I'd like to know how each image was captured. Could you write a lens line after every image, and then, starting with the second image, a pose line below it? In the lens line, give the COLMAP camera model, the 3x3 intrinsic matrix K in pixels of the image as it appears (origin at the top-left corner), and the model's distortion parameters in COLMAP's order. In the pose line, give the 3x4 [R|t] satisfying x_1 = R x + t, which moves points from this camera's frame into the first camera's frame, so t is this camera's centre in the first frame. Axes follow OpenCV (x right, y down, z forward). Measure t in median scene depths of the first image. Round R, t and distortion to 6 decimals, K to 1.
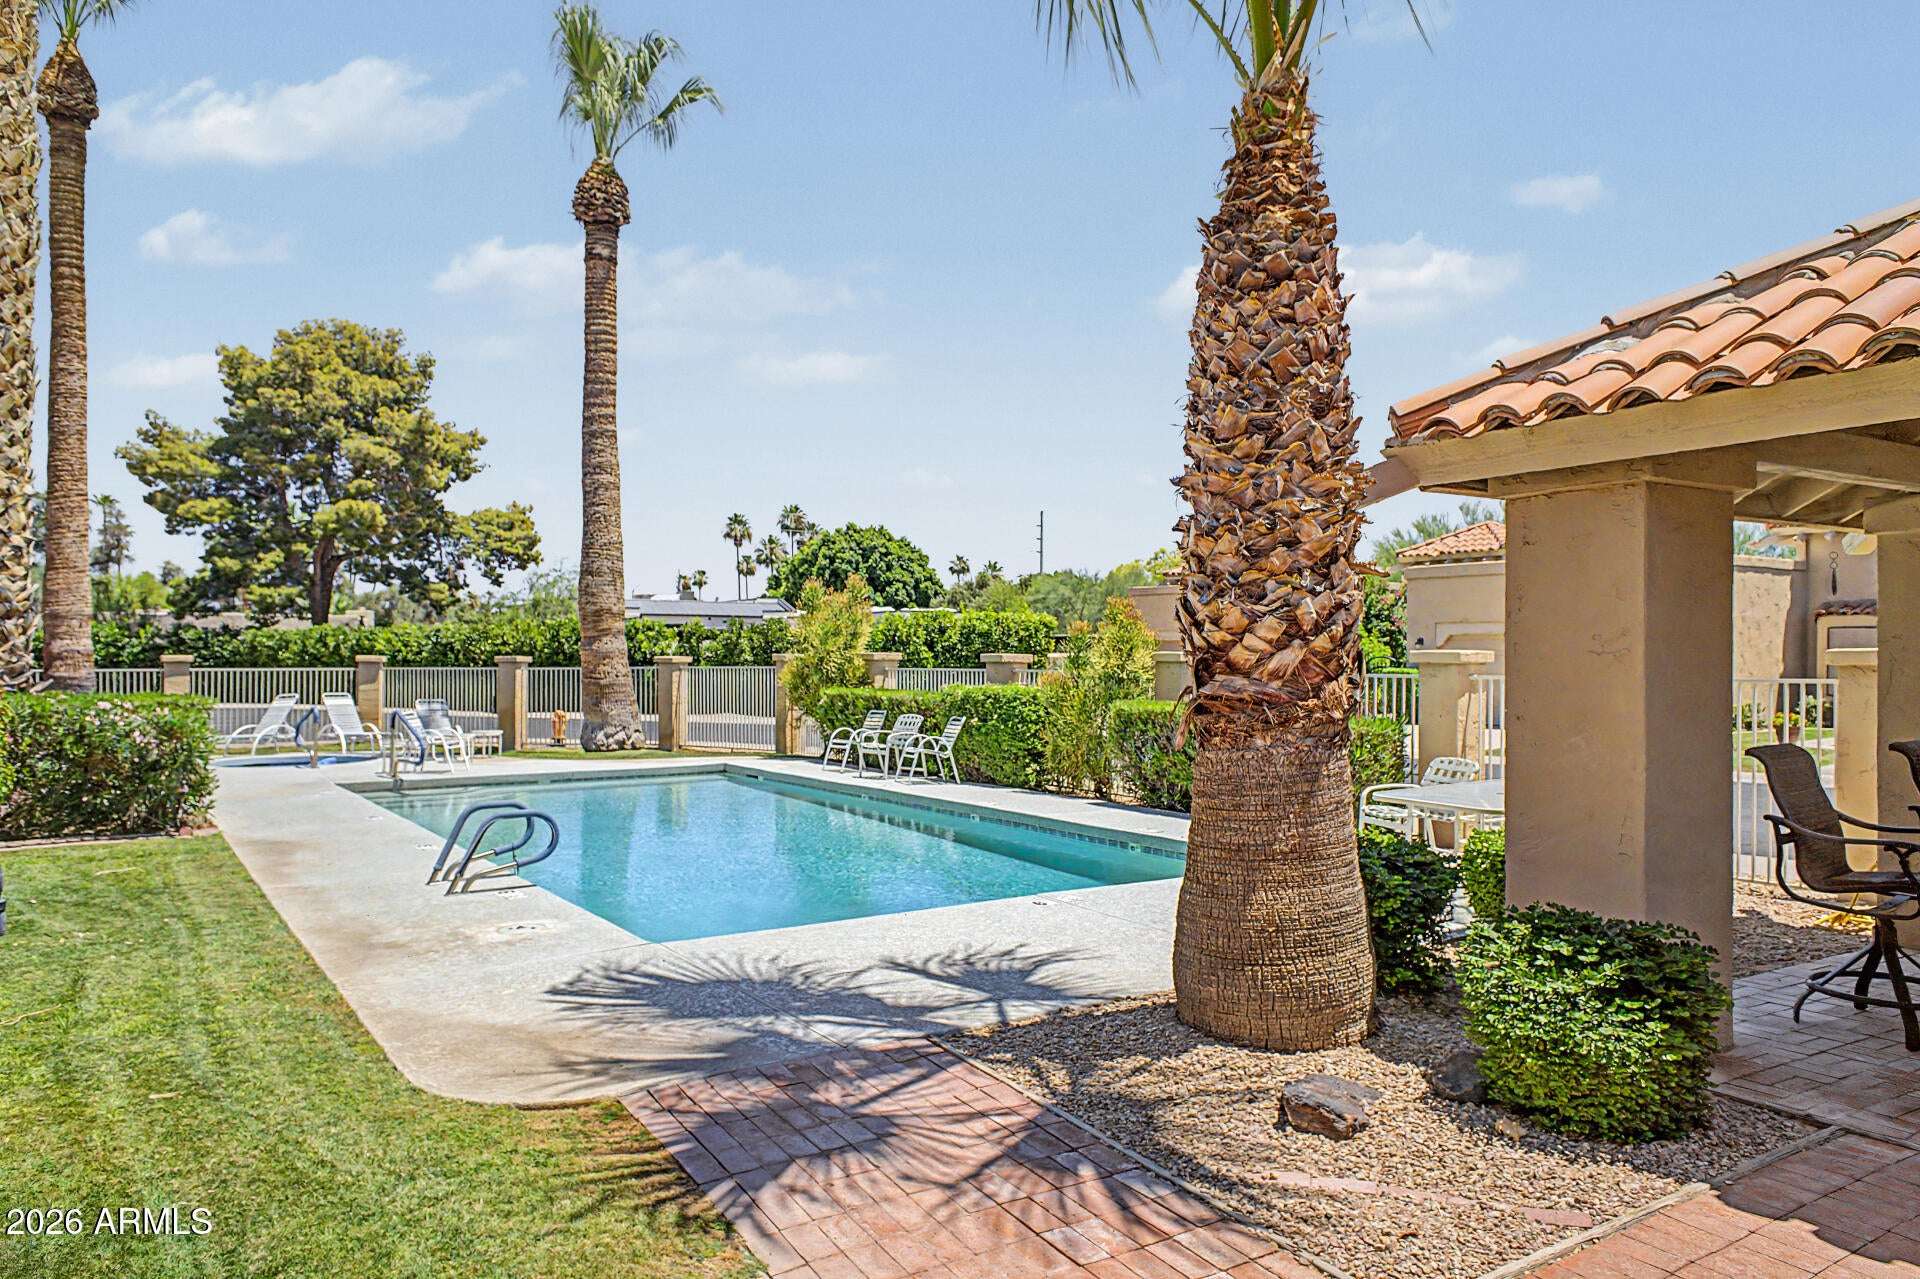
lens RADIAL K [[1304.0, 0, 960.0], [0, 1304.0, 639.5], [0, 0, 1]] dist [0.058054, -0.033428]
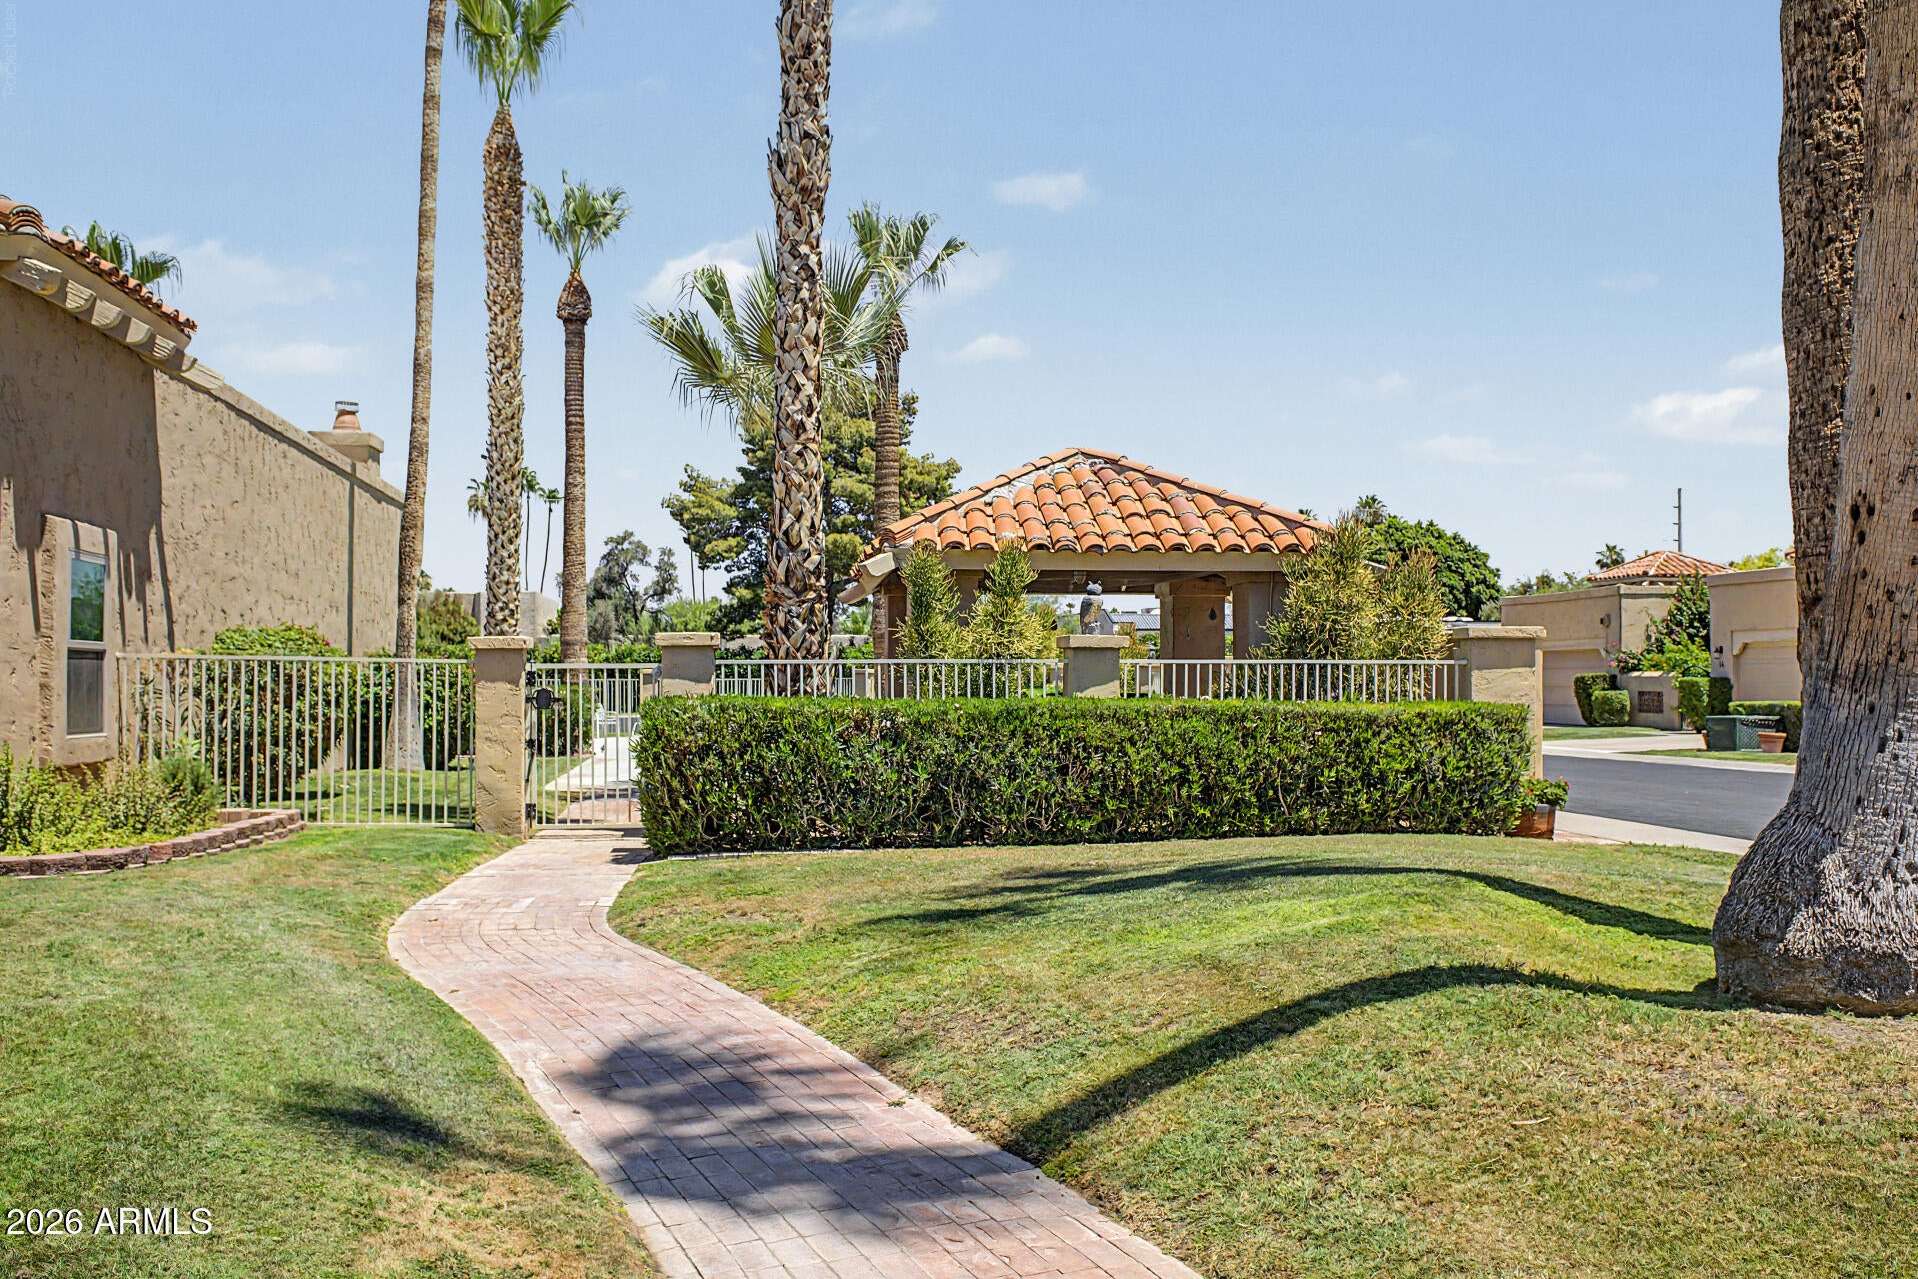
lens RADIAL K [[1471.2, 0, 959.0], [0, 1471.2, 639.5], [0, 0, 1]] dist [0.003106, -0.000053]
pose [[0.923307, -0.014451, -0.383791, 0.111949], [0.010497, 0.999868, -0.012396, 0.001292], [0.383920, 0.007417, 0.923337, -0.114746]]
